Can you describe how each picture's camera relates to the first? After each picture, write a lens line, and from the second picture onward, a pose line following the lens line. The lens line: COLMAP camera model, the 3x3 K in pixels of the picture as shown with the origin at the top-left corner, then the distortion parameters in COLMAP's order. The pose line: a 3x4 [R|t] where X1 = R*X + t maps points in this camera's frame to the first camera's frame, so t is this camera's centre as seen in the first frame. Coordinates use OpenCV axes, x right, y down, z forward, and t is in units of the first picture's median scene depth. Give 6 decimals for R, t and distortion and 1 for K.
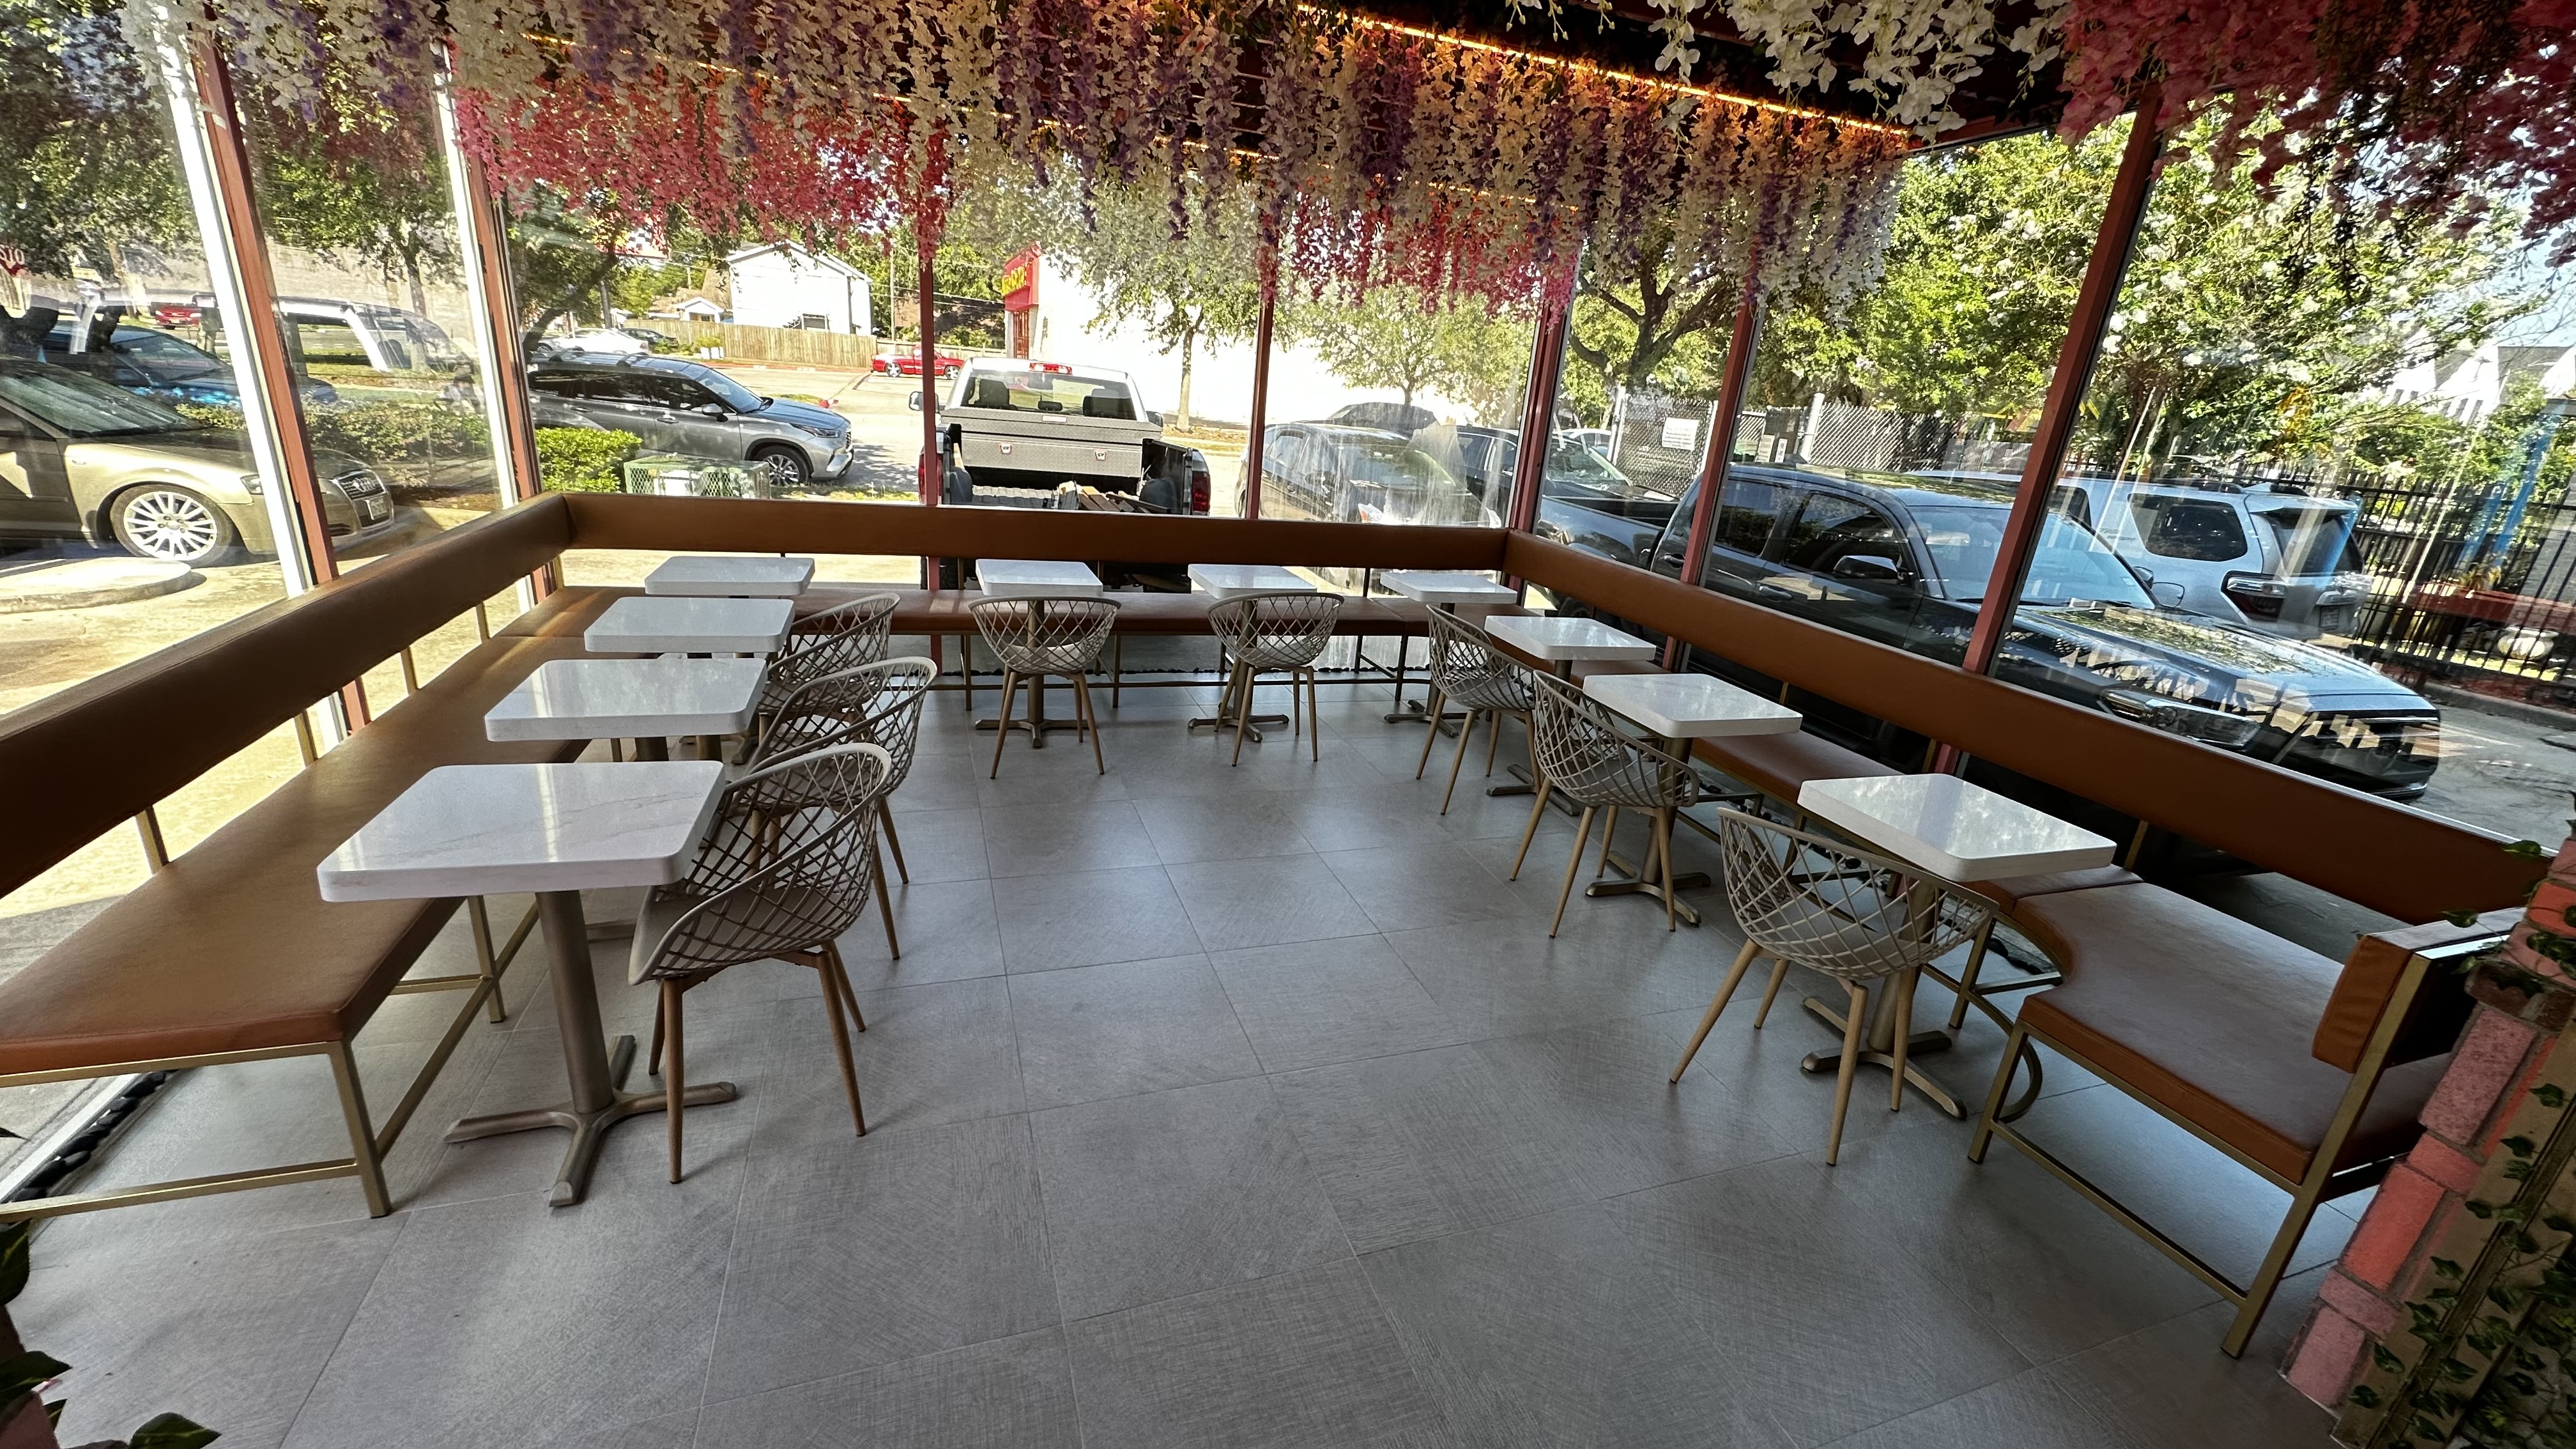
lens RADIAL K [[1021.5, 0, 1291.7], [0, 1021.5, 732.5], [0, 0, 1]] dist [0.000949, 0.000172]
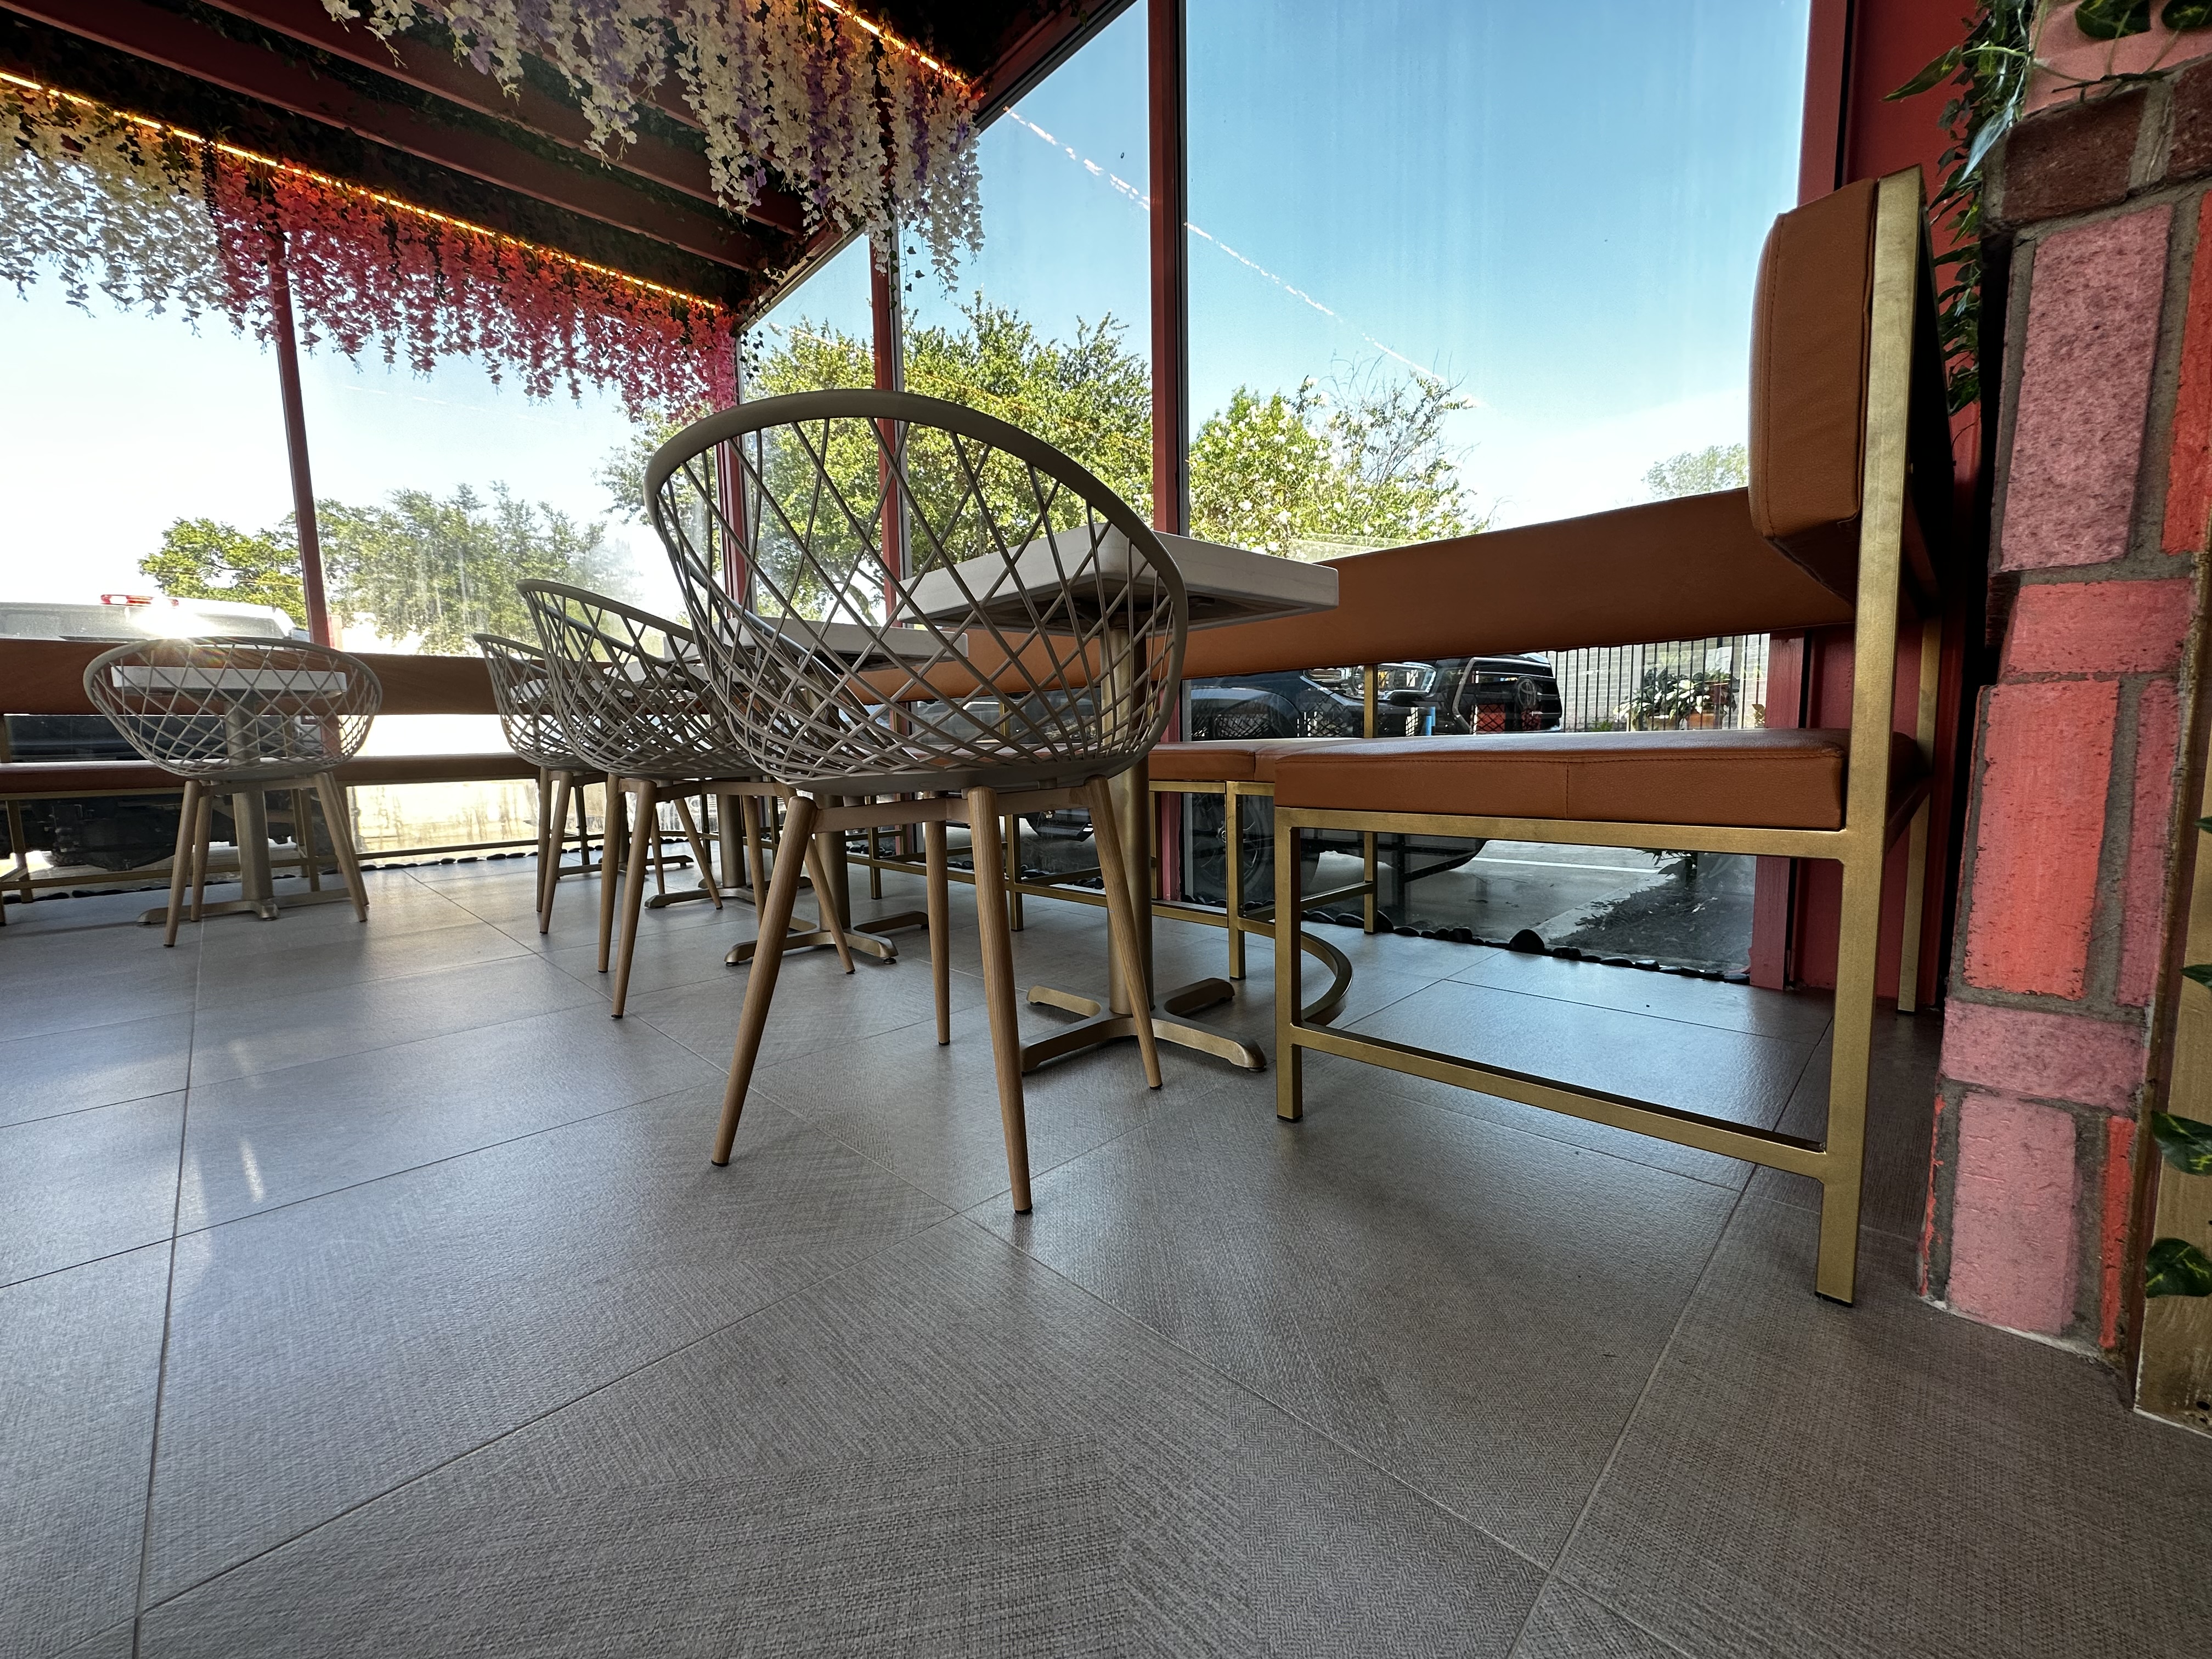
lens RADIAL K [[880.8, 0, 1107.2], [0, 880.8, 831.4], [0, 0, 1]] dist [-0.001411, -0.000098]
pose [[0.892200, -0.153567, 0.424730, 0.471133], [0.237693, 0.959301, -0.152456, 0.368031], [-0.384032, 0.236977, 0.892391, 0.676756]]
